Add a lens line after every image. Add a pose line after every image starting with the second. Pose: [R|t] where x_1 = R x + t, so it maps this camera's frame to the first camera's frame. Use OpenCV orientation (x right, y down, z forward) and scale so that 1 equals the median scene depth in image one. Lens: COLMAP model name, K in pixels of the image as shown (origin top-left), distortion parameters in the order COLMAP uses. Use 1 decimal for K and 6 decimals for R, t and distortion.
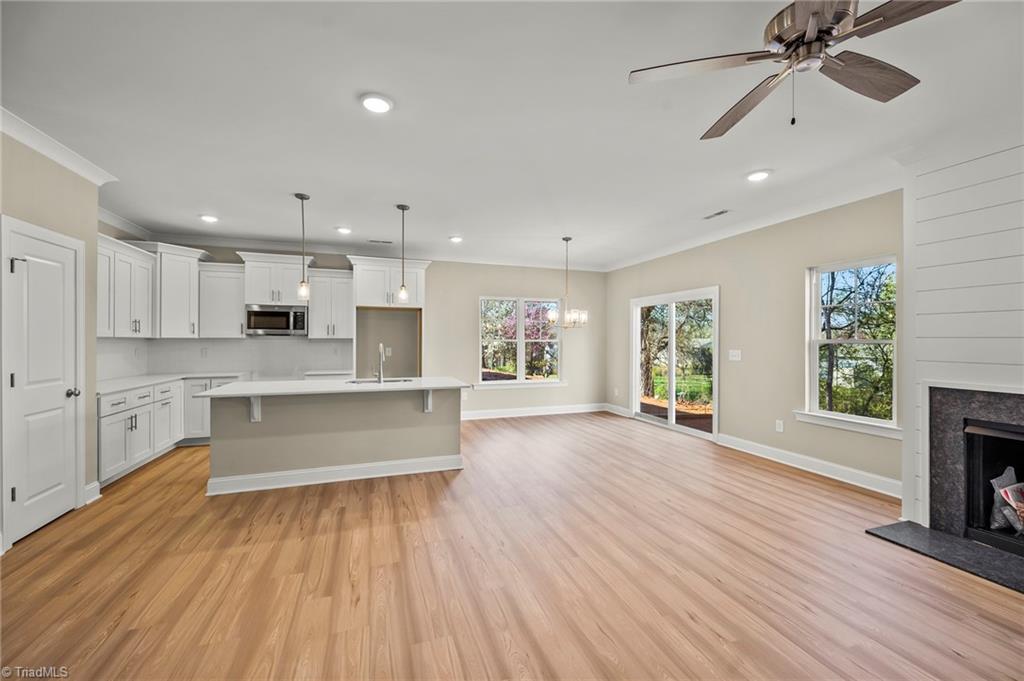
lens RADIAL K [[412.3, 0, 516.8], [0, 412.3, 339.1], [0, 0, 1]] dist [0.001234, -0.000013]
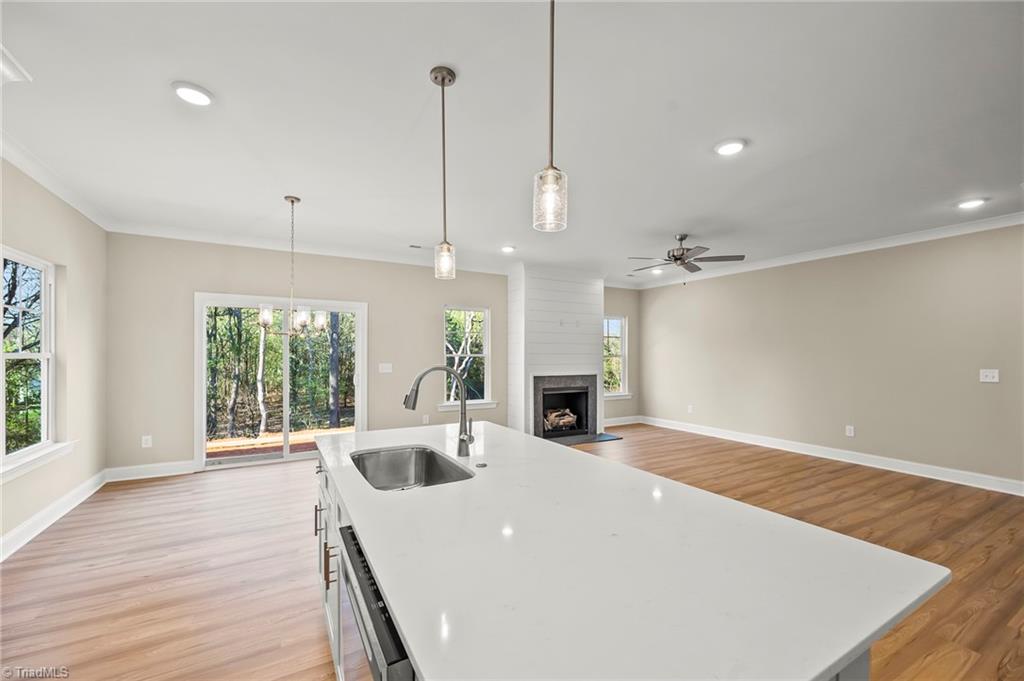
lens RADIAL K [[412.3, 0, 516.3], [0, 412.3, 351.4], [0, 0, 1]] dist [0.001234, -0.000013]
pose [[-0.177230, 0.006445, 0.984148, -1.161898], [-0.004433, 0.999963, -0.007347, 0.000852], [-0.984159, -0.005665, -0.177195, 1.531229]]
